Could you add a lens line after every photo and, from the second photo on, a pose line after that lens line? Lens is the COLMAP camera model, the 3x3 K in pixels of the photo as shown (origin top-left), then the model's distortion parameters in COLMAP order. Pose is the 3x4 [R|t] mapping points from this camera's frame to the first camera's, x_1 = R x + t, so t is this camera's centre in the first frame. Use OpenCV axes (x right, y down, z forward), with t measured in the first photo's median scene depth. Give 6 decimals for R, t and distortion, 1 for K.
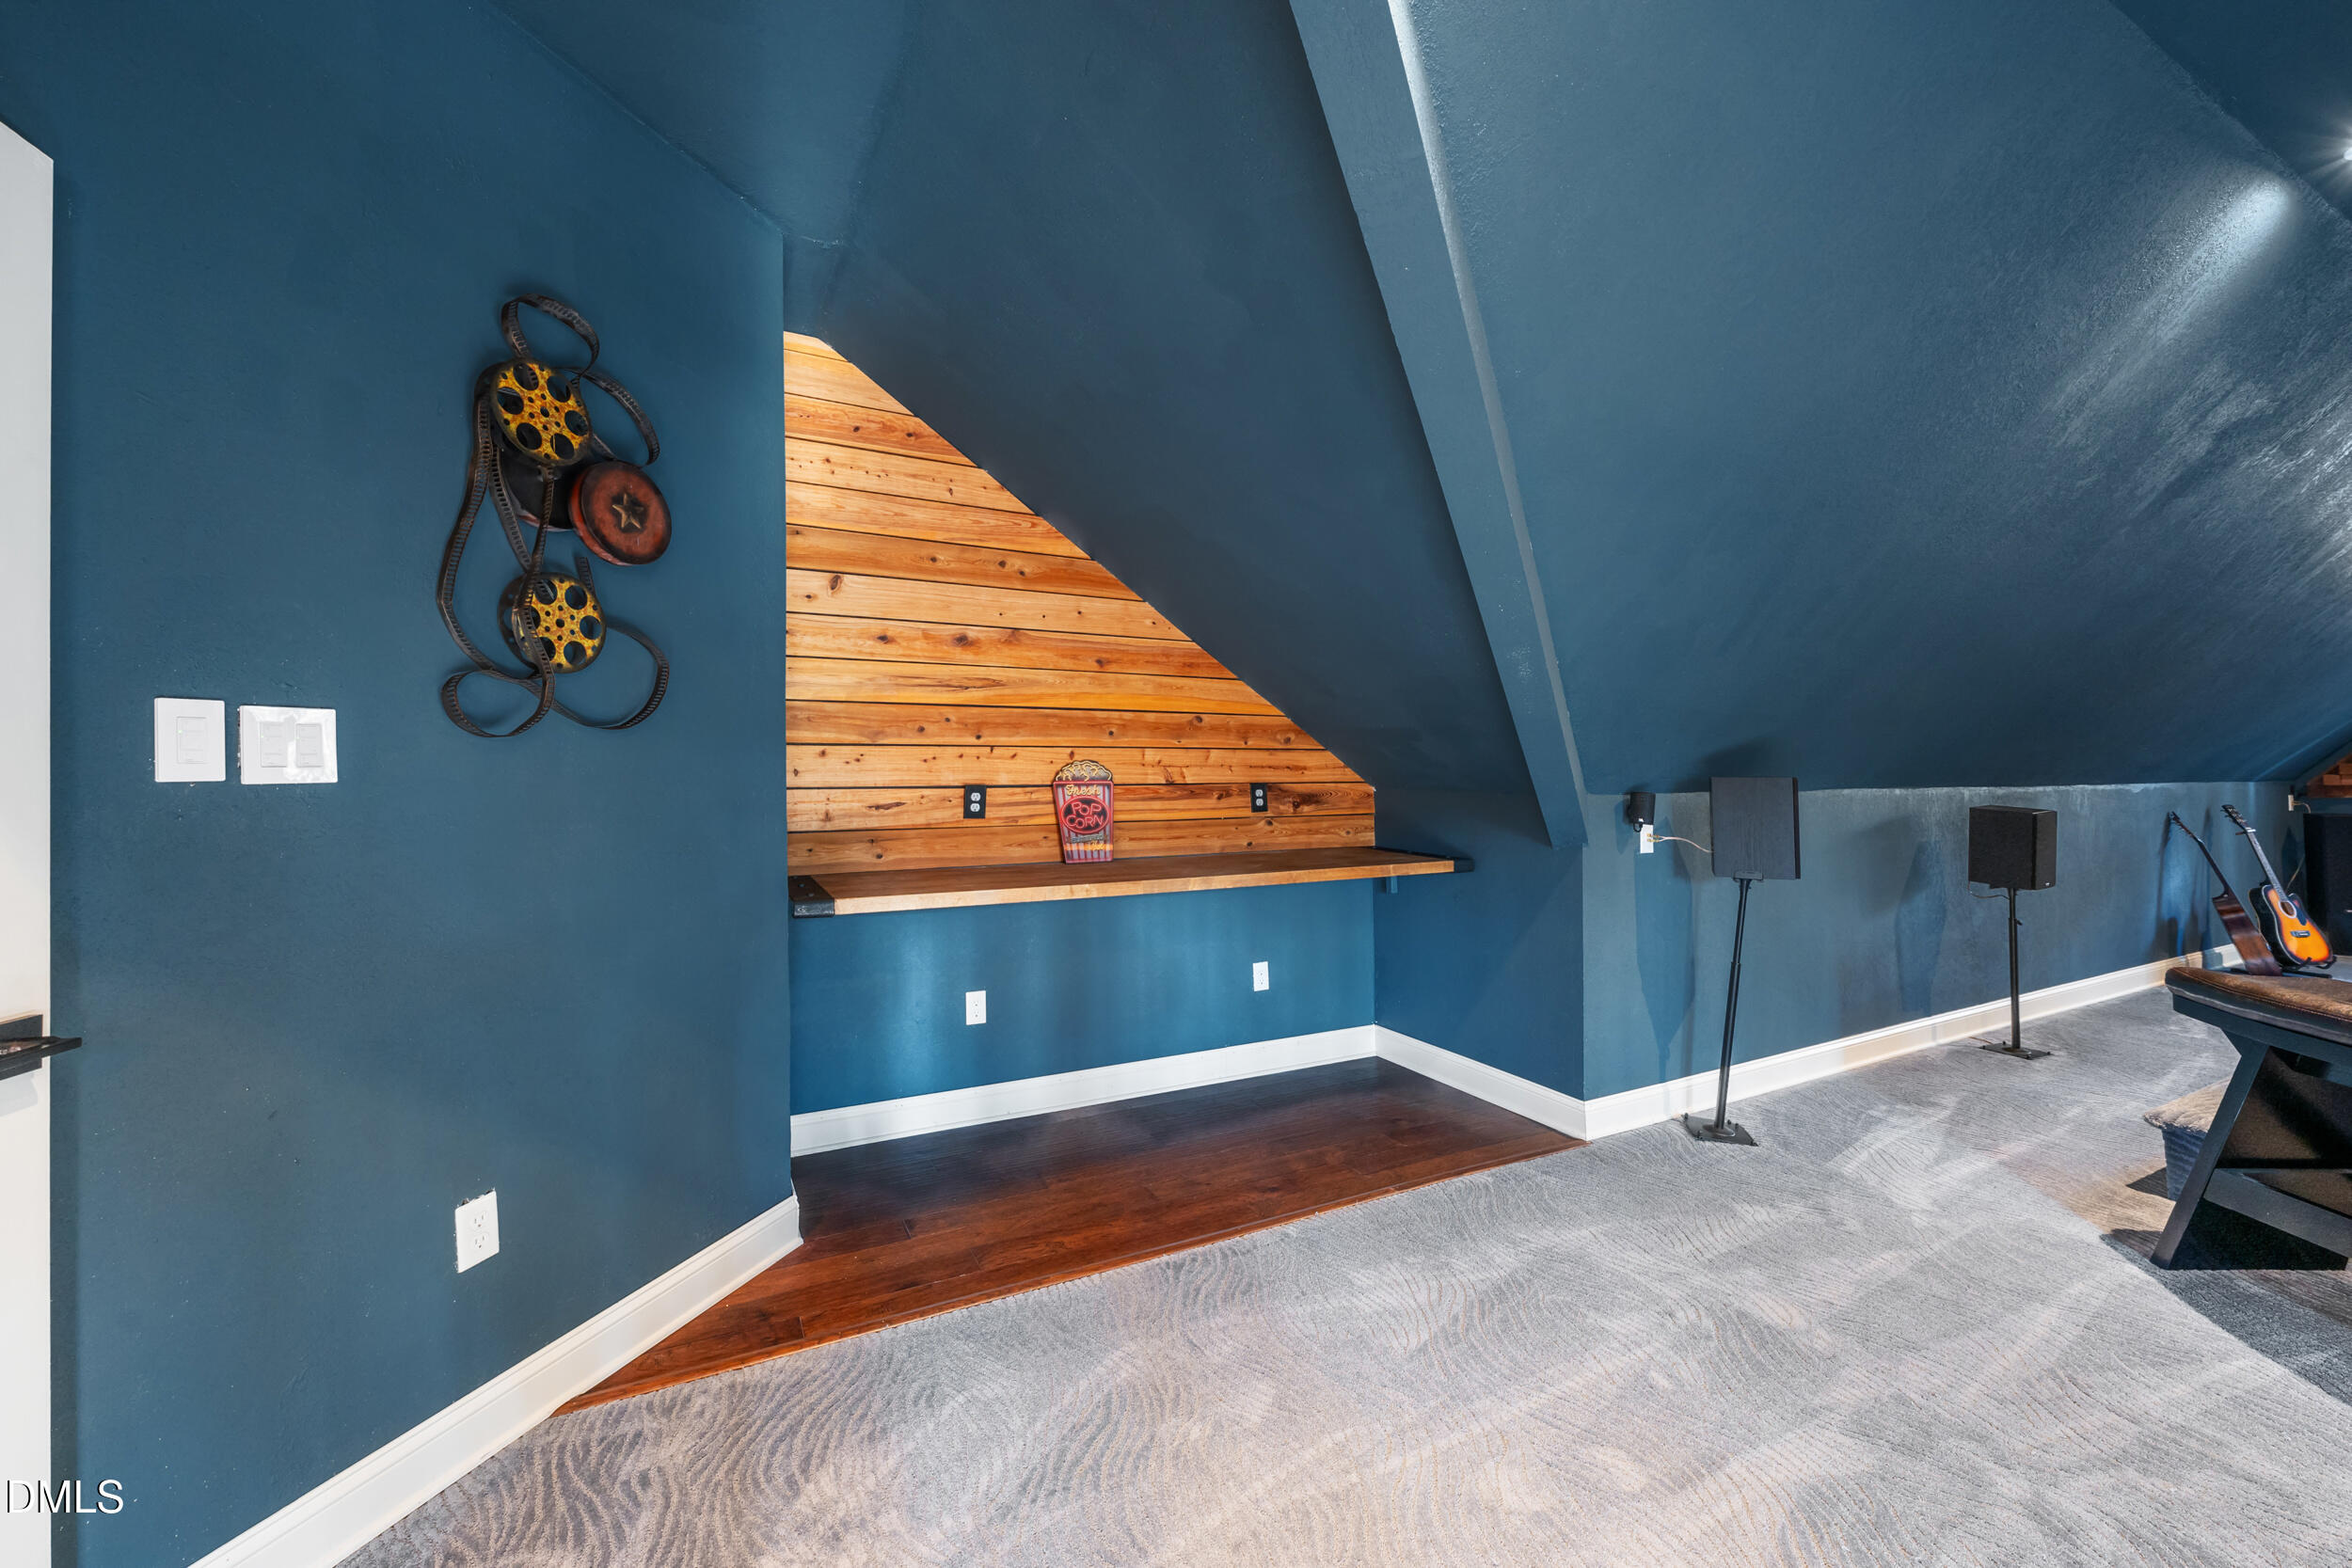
lens RADIAL K [[923.7, 0, 1172.1], [0, 923.7, 779.0], [0, 0, 1]] dist [0.000107, -0.000006]
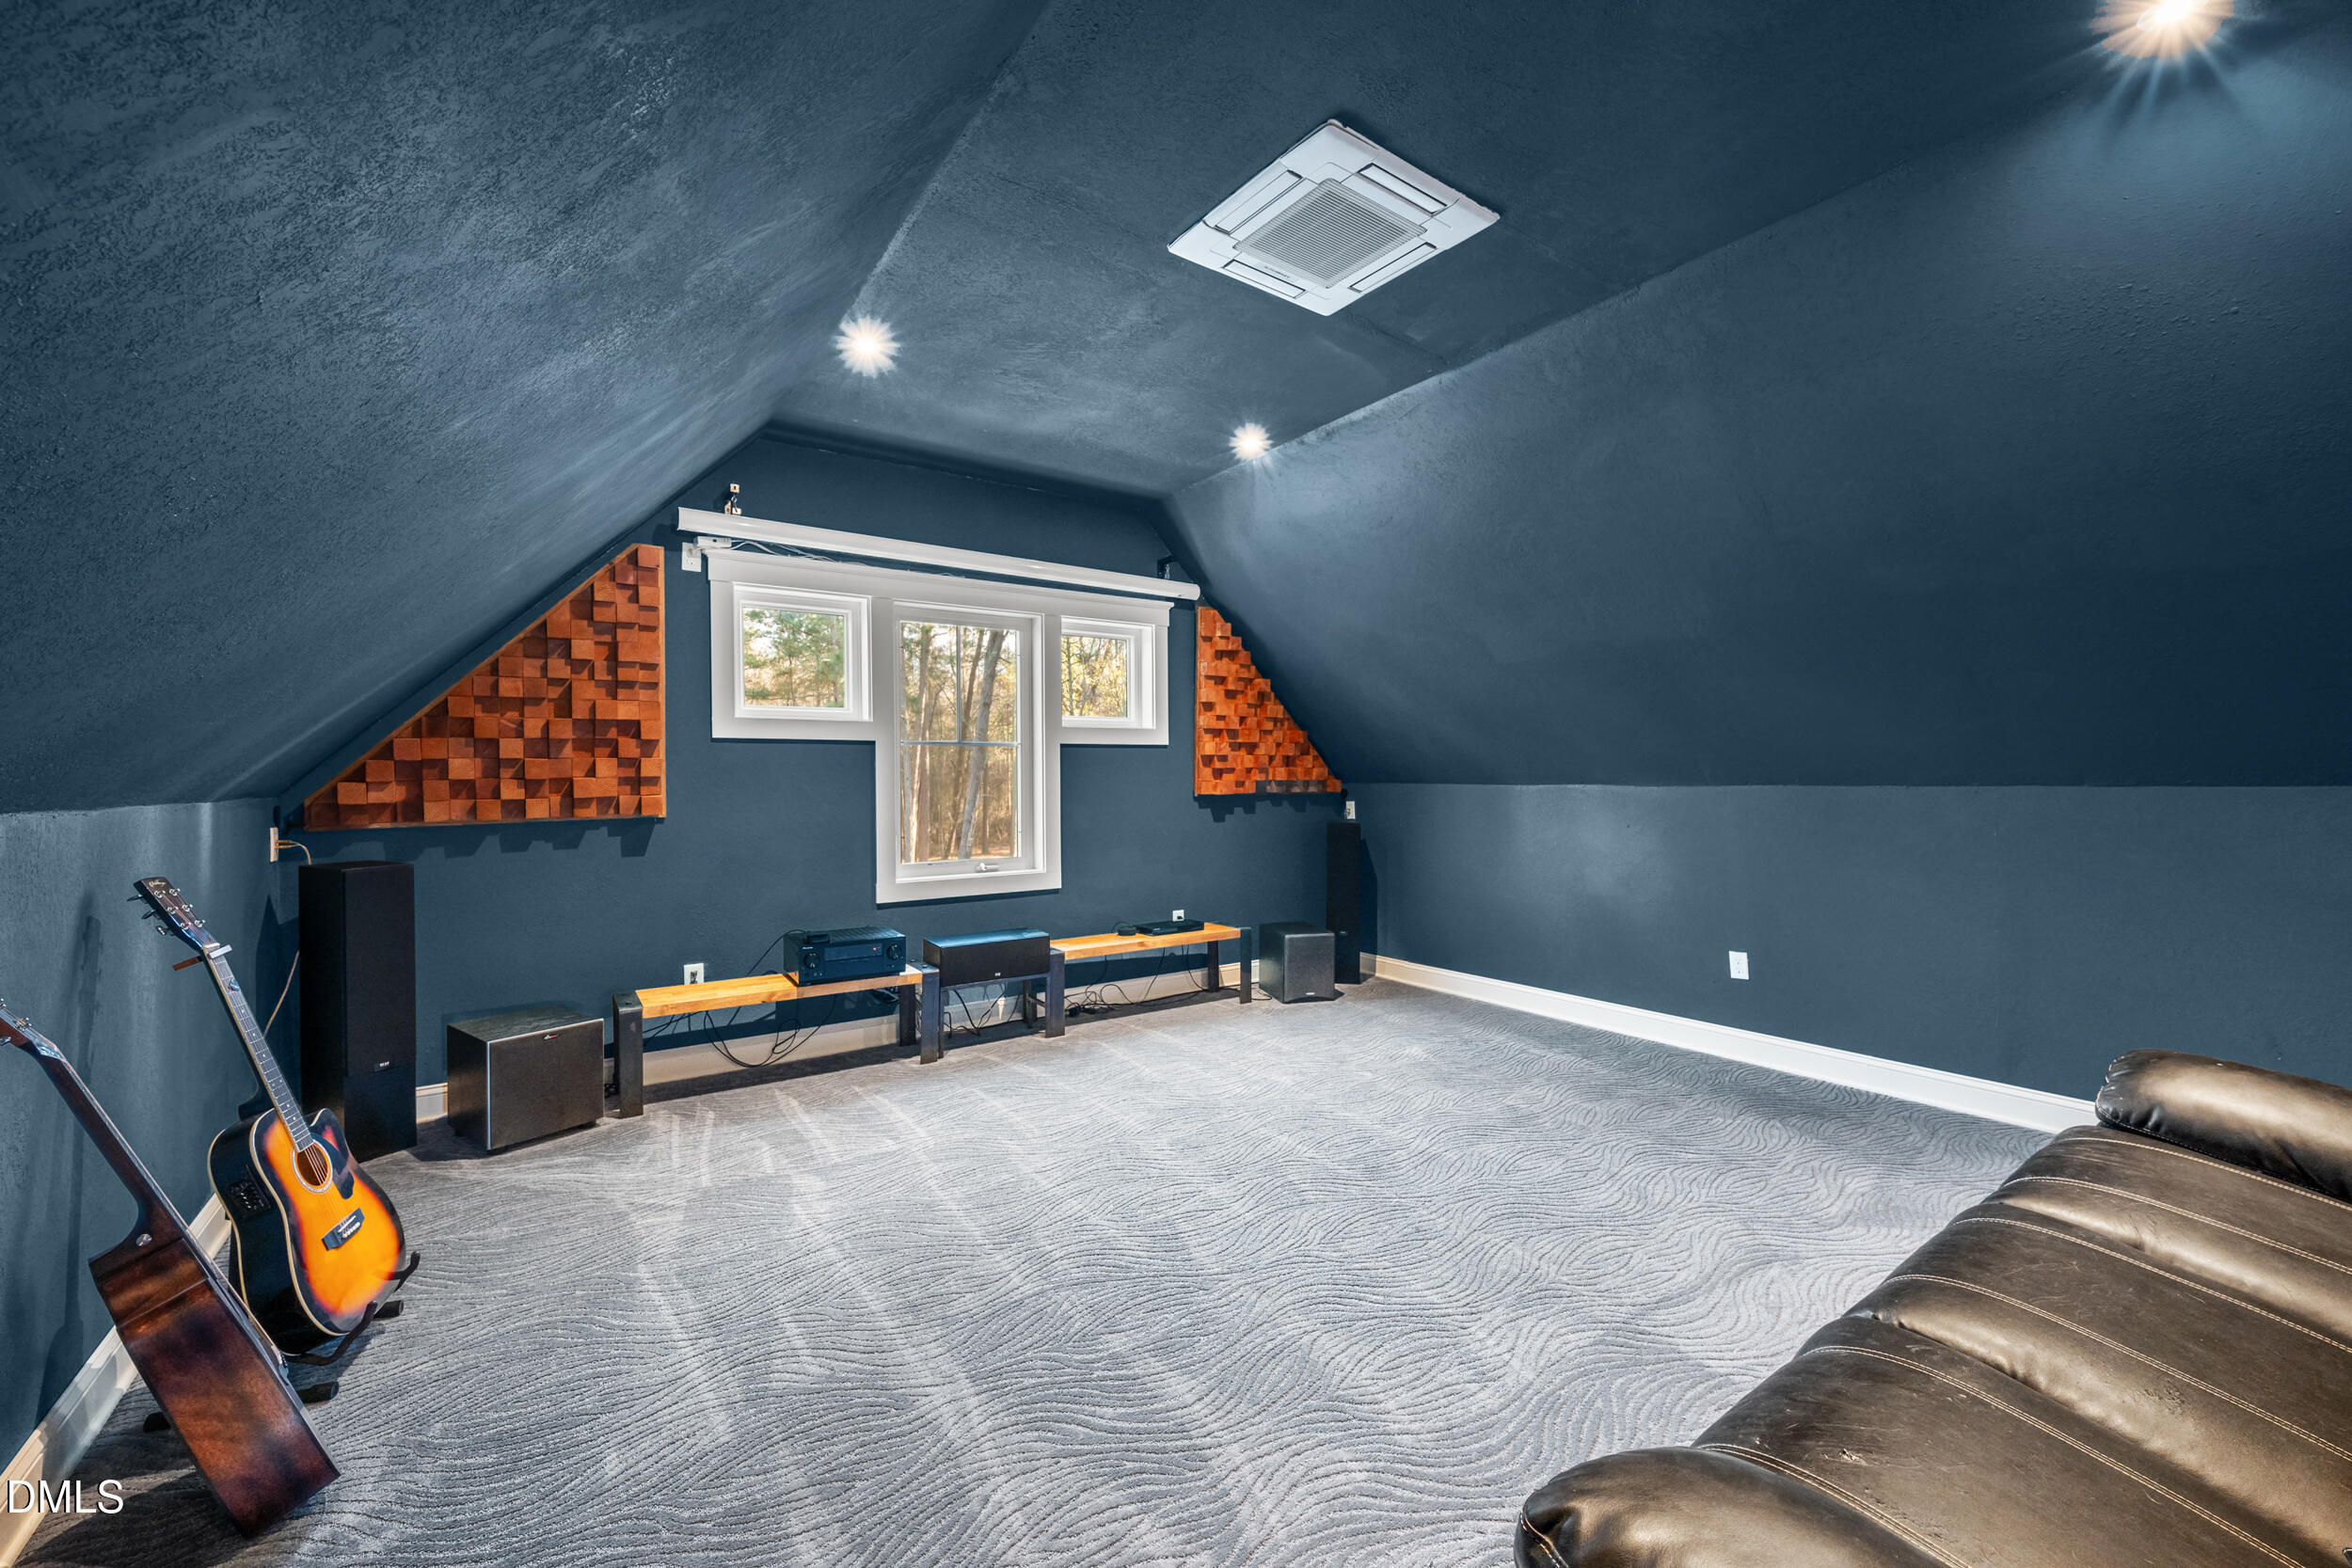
lens RADIAL K [[923.7, 0, 1172.1], [0, 923.7, 779.0], [0, 0, 1]] dist [0.000107, -0.000006]
pose [[-0.136536, 0.009842, 0.990586, 0.773318], [-0.010369, 0.999882, -0.011363, -0.006098], [-0.990581, -0.011823, -0.136417, 0.690078]]
